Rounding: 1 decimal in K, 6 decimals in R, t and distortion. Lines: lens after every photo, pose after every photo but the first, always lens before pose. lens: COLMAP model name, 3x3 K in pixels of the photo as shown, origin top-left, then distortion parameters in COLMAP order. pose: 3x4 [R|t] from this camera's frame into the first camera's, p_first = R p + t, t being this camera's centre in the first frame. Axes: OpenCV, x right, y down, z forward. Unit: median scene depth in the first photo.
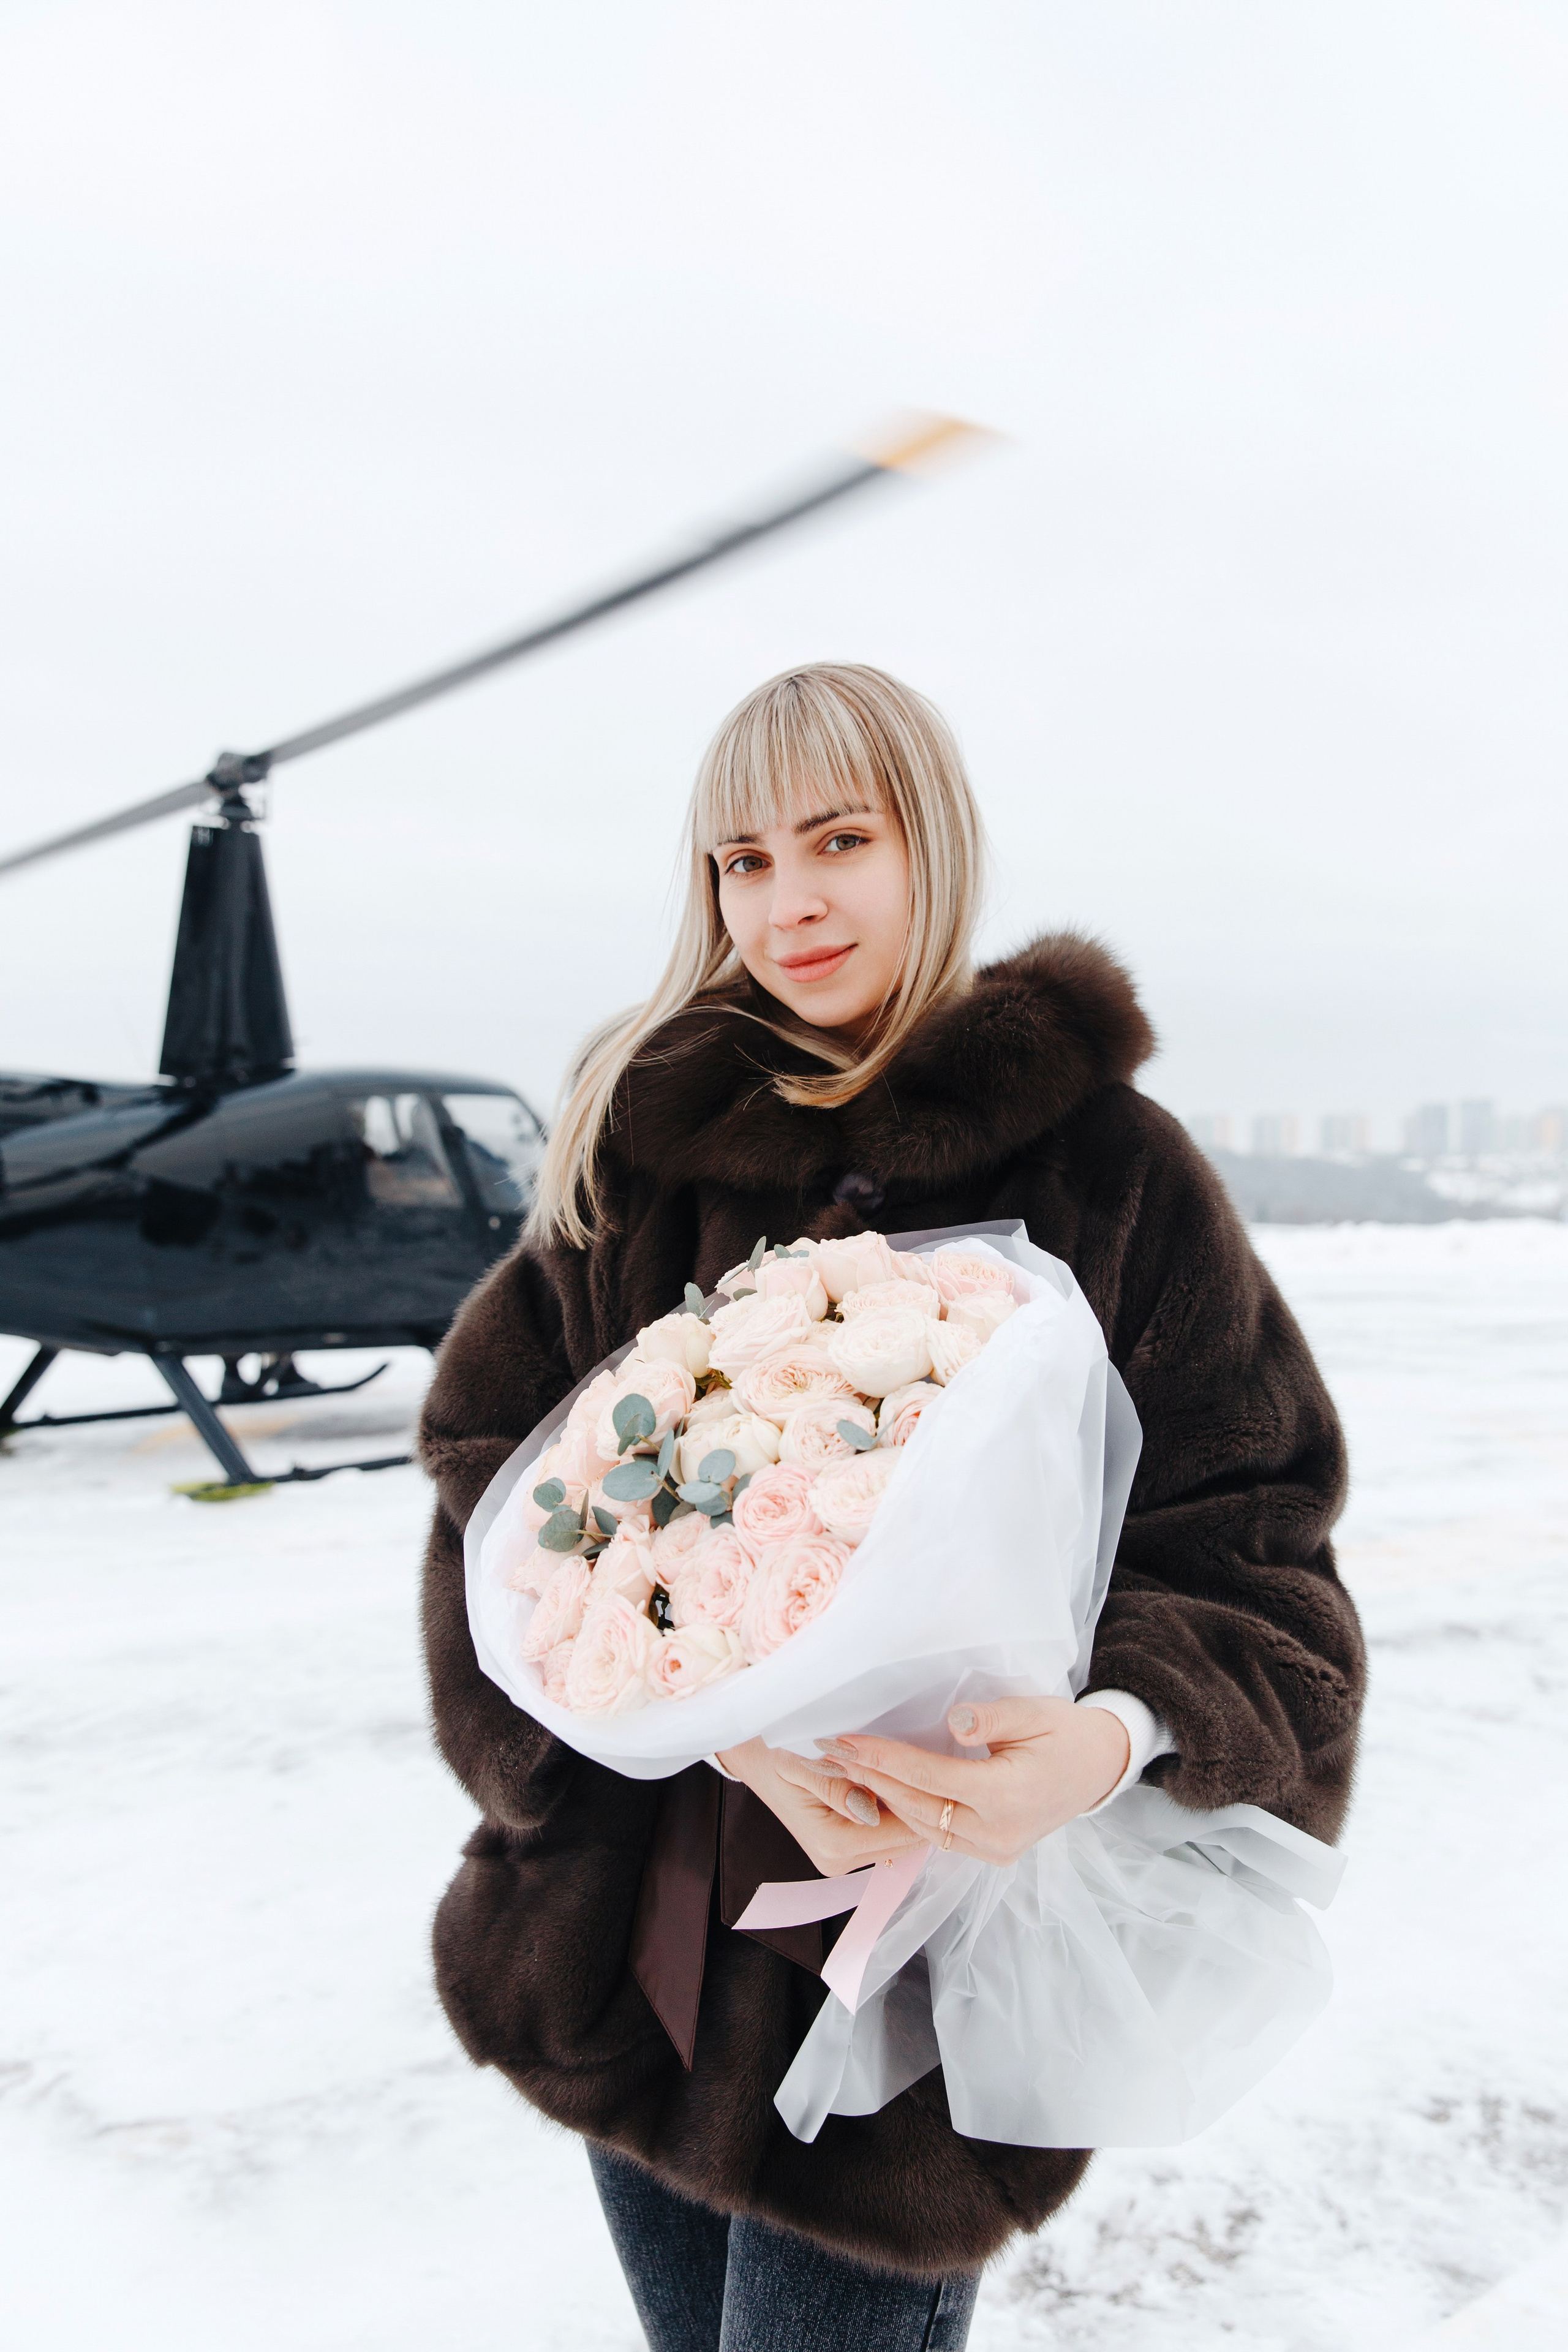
lens RADIAL K [[2085.2, 0, 784.0], [0, 2085.2, 1176.0], [0, 0, 1]] dist [-0.004399, 0.012260]
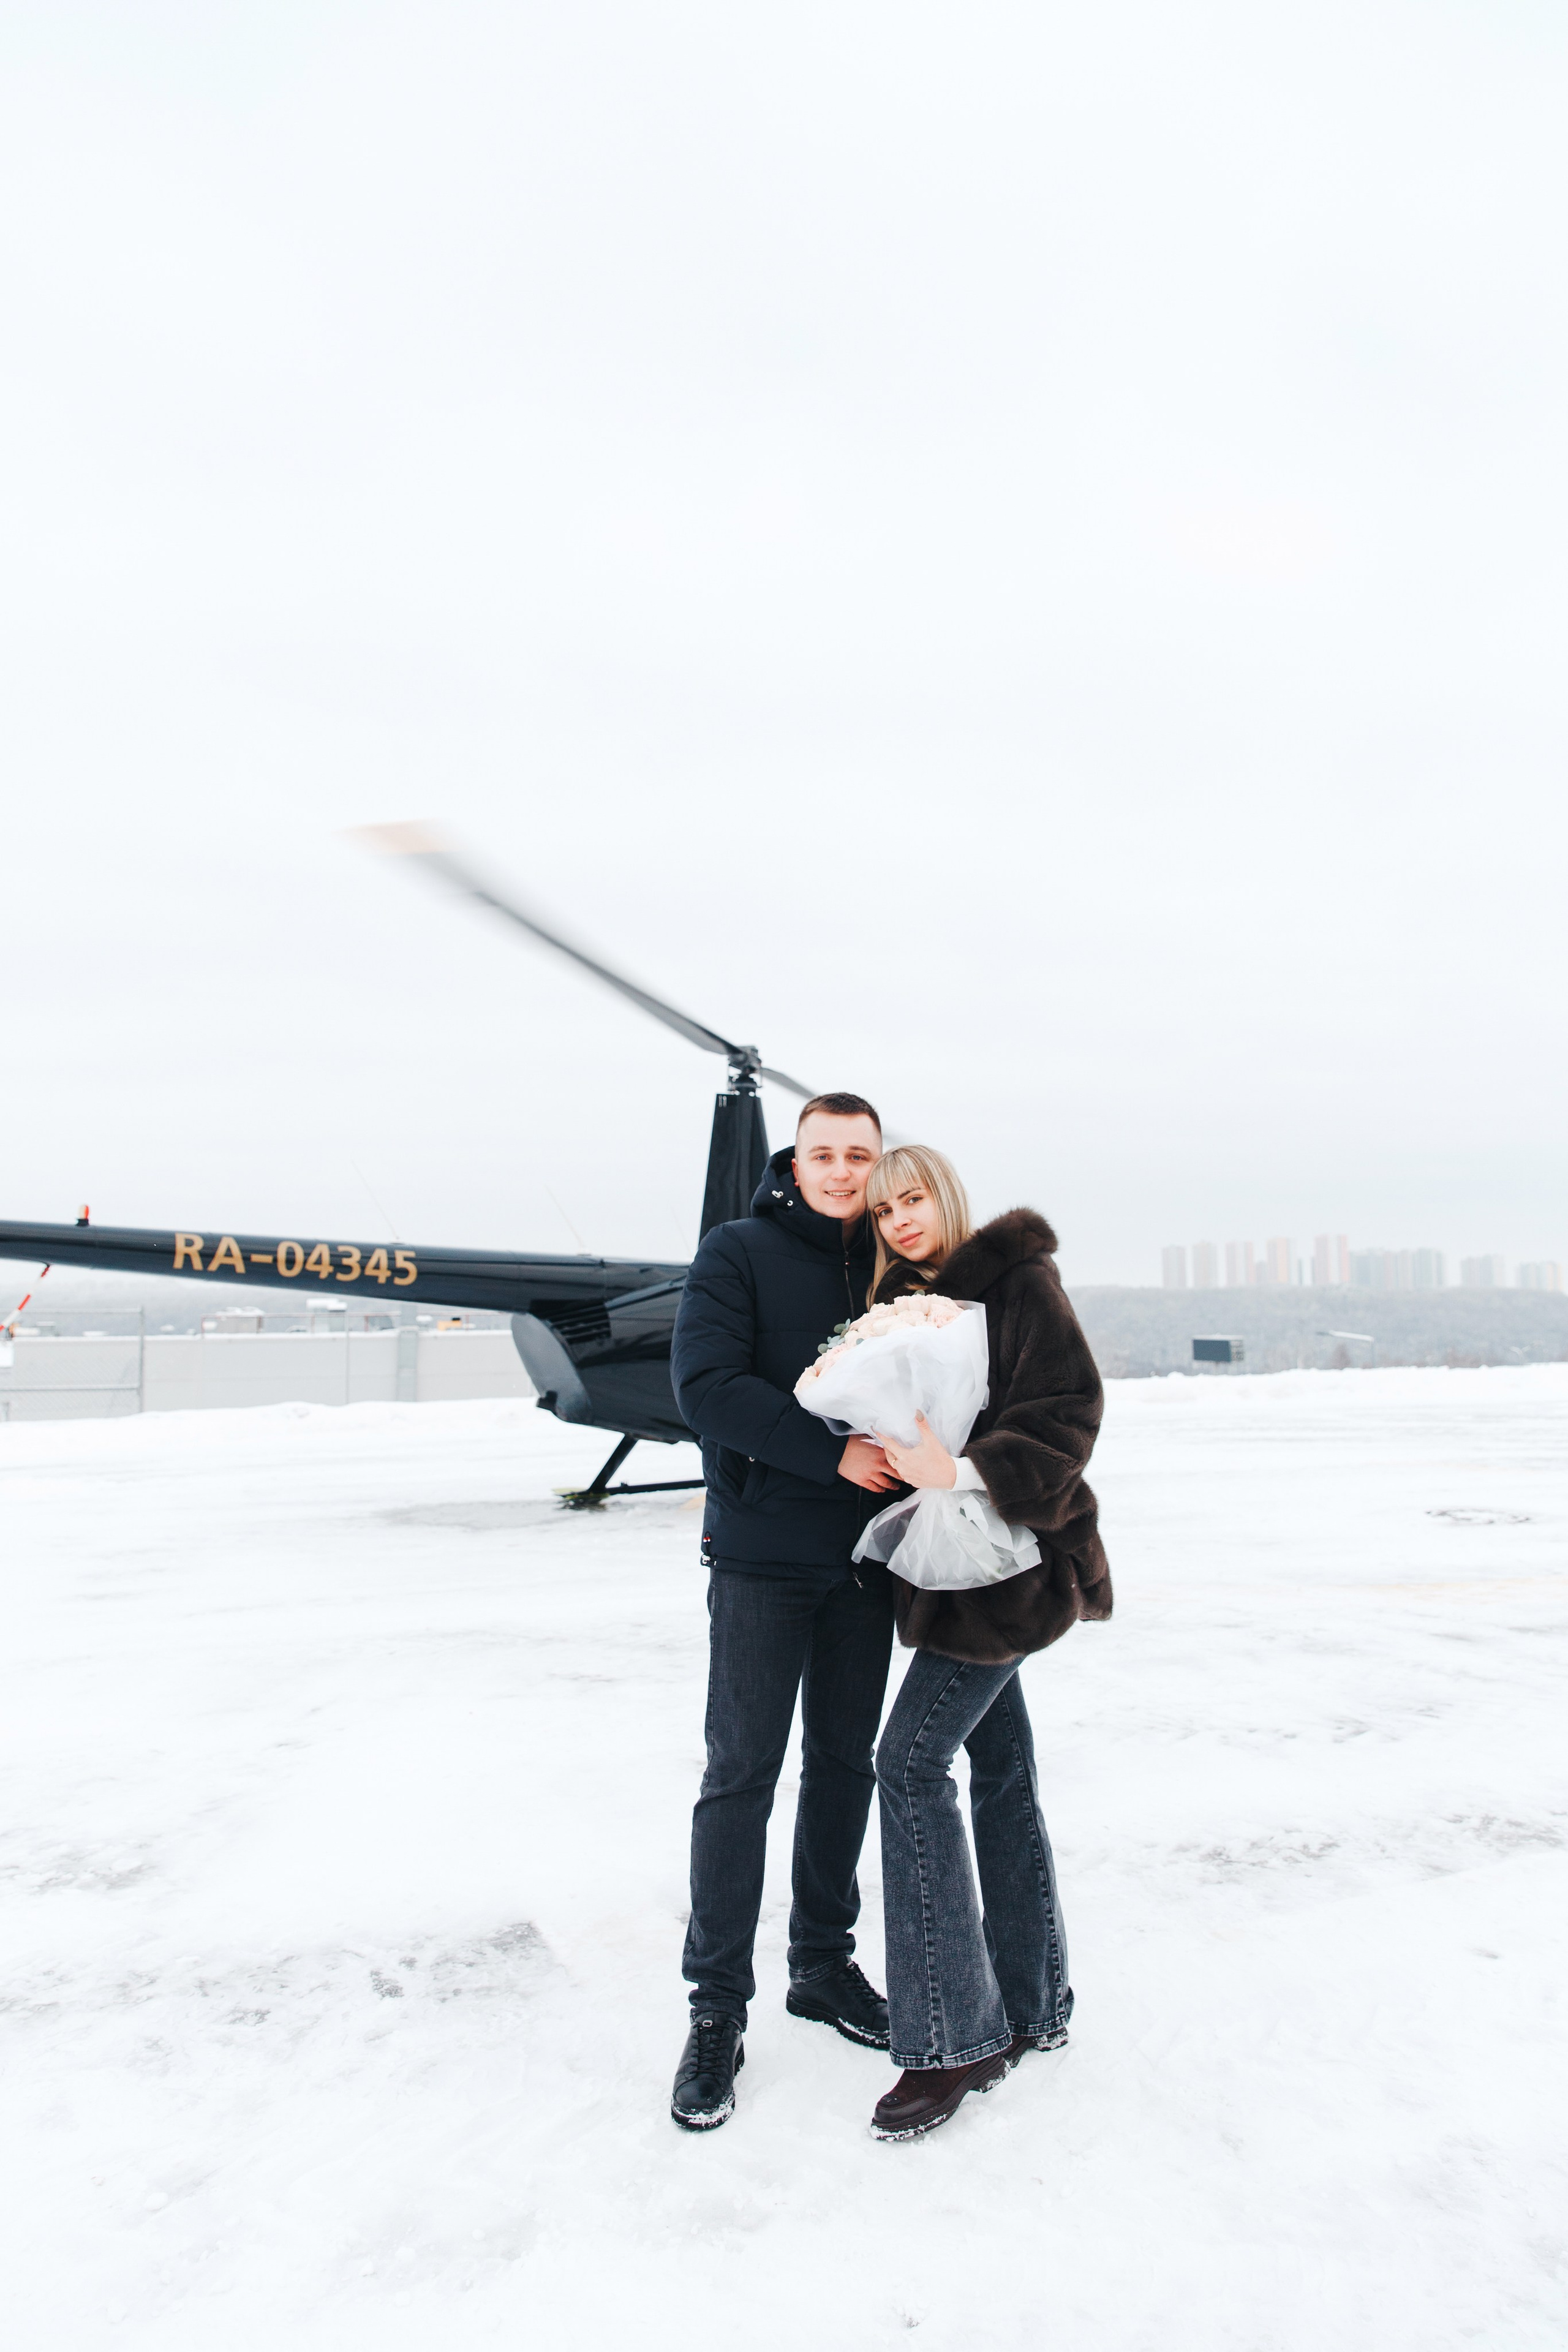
lens RADIAL K [[1711.0, 0, 806.9], [0, 1711.0, 1168.4], [0, 0, 1]] dist [0.010062, -0.003697]
pose [[0.980859, -0.030749, -0.192275, 0.065778], [0.013103, 0.995638, -0.092380, 0.011224], [0.194276, 0.088093, 0.976983, -0.684017]]
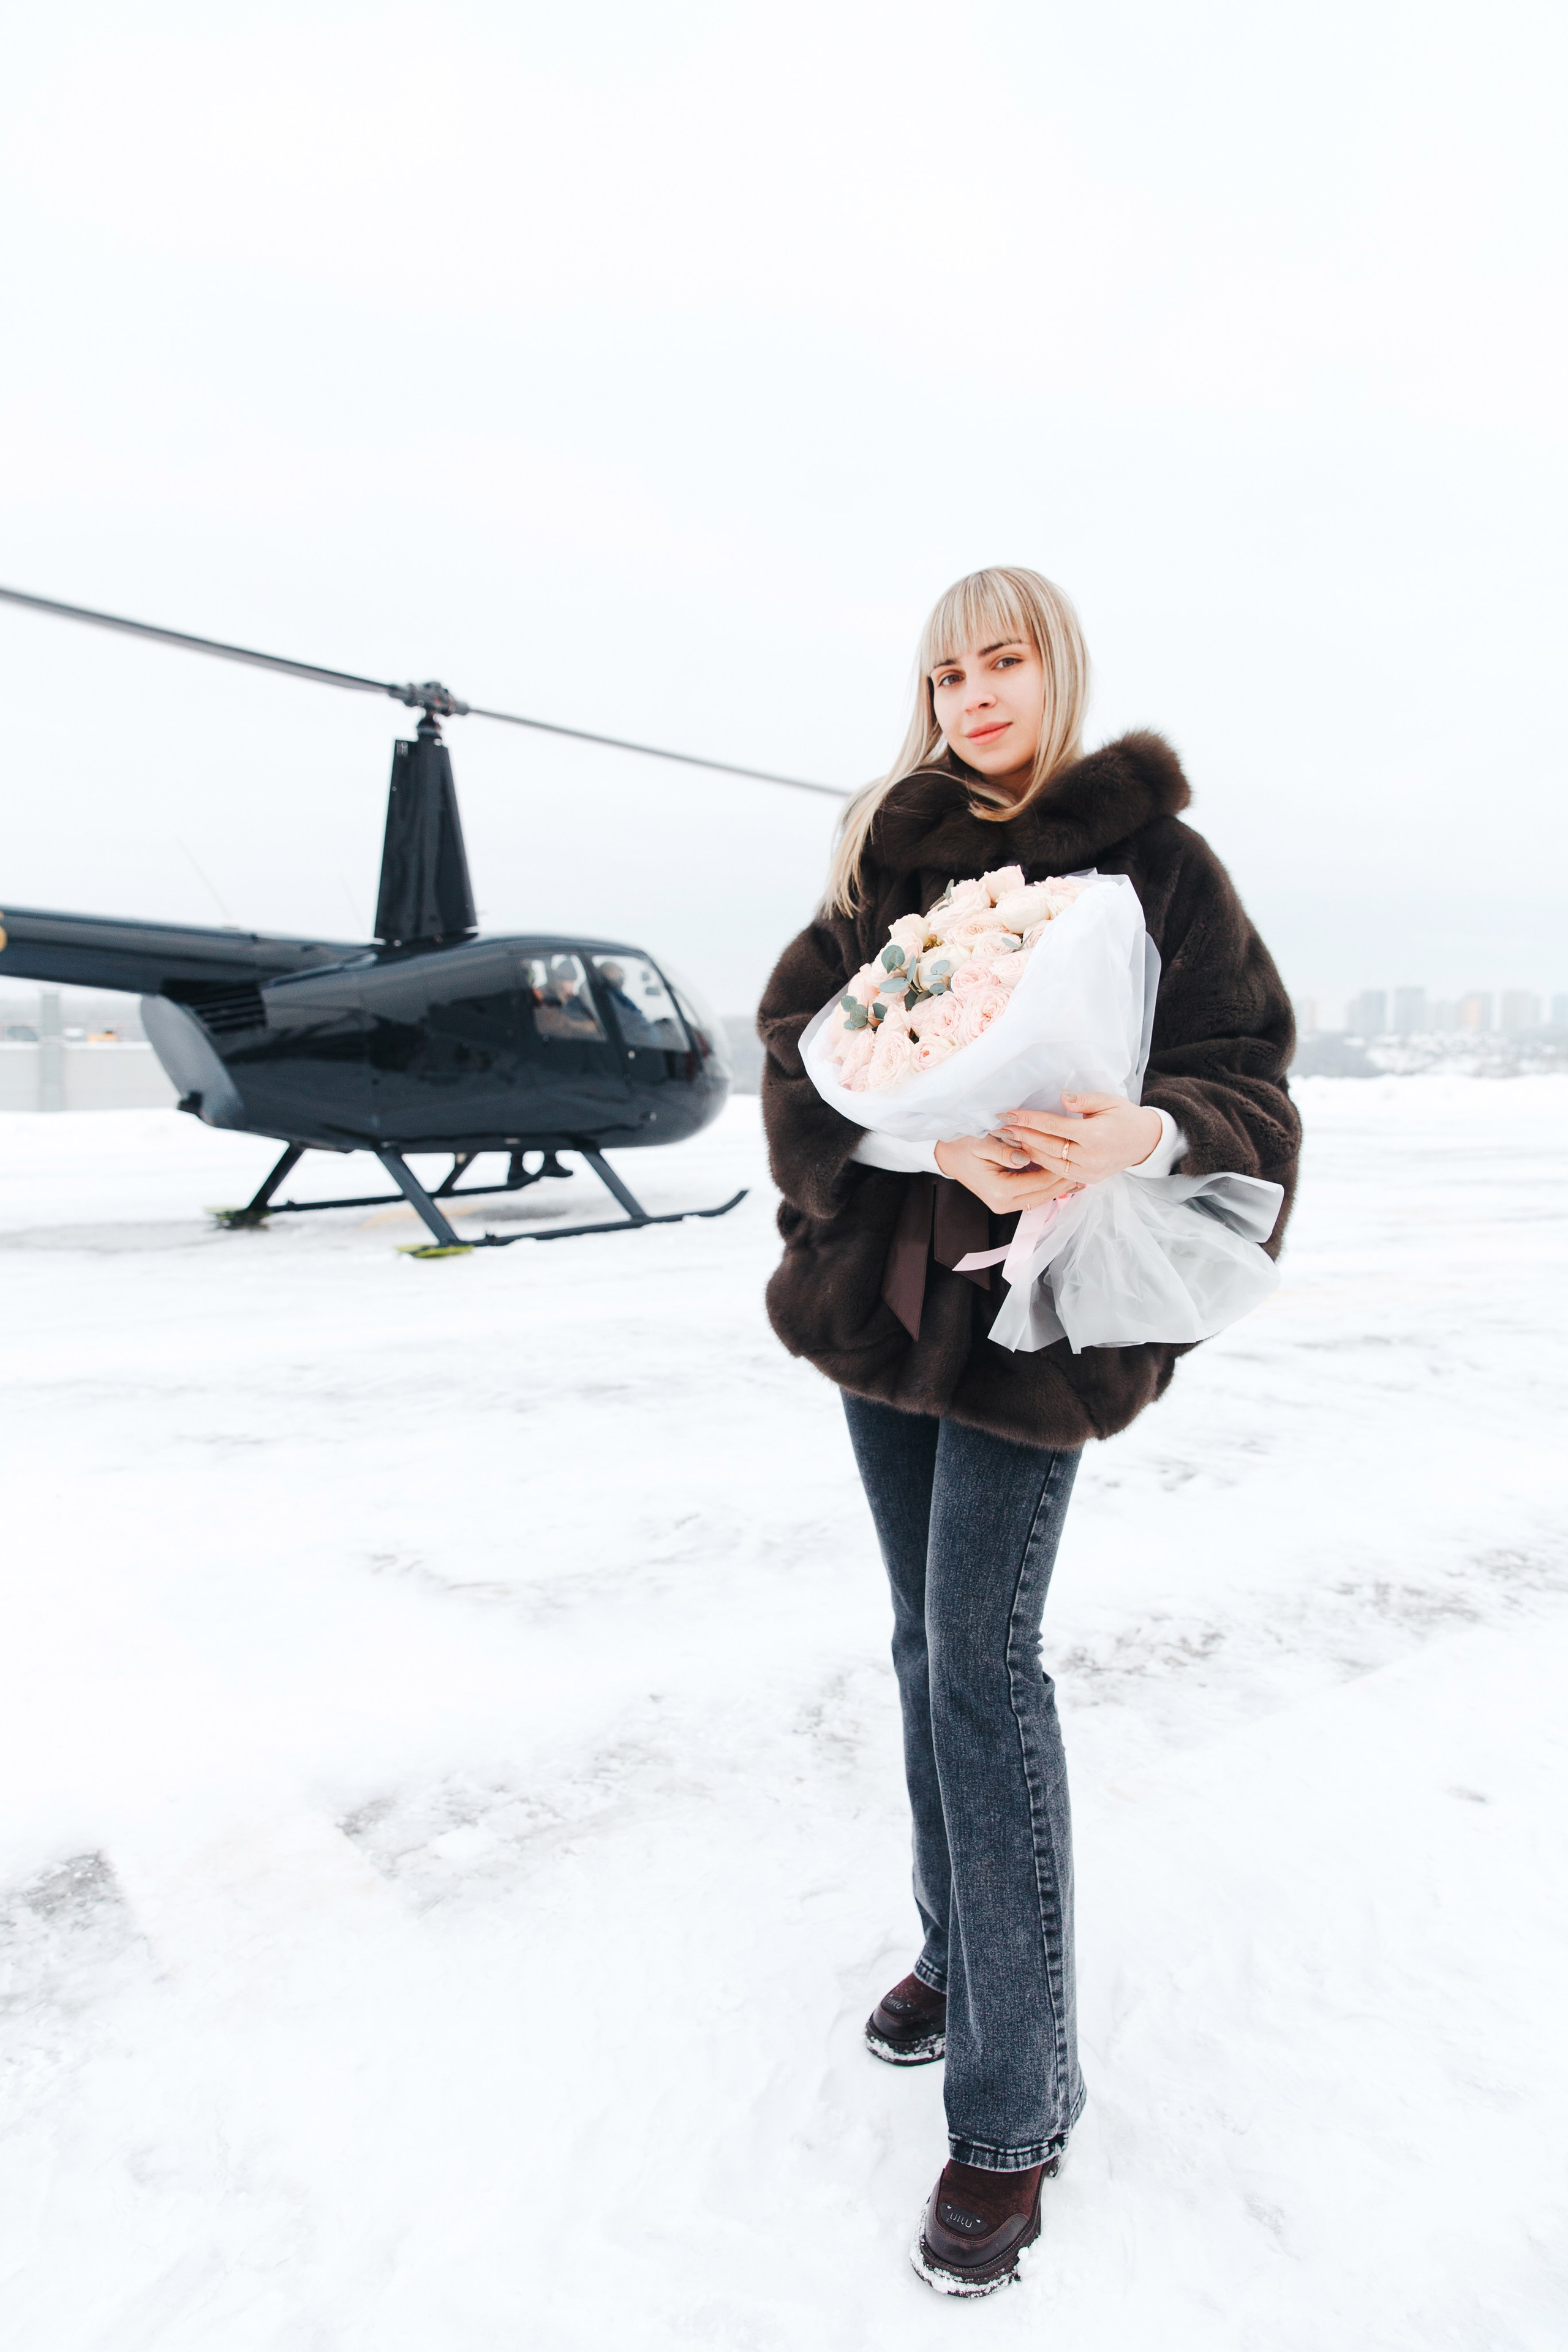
lens RADIAL K [[1711.0, 0, 806.9], [0, 1711.0, 1168.4], [0, 0, 1]] dist [0.010062, -0.003697]
pose [[0.999870, -0.003500, -0.015713, -0.050263], [0.004589, 0.997553, 0.069764, 0.070630], [0.015430, -0.069827, 0.997440, -0.207461]]
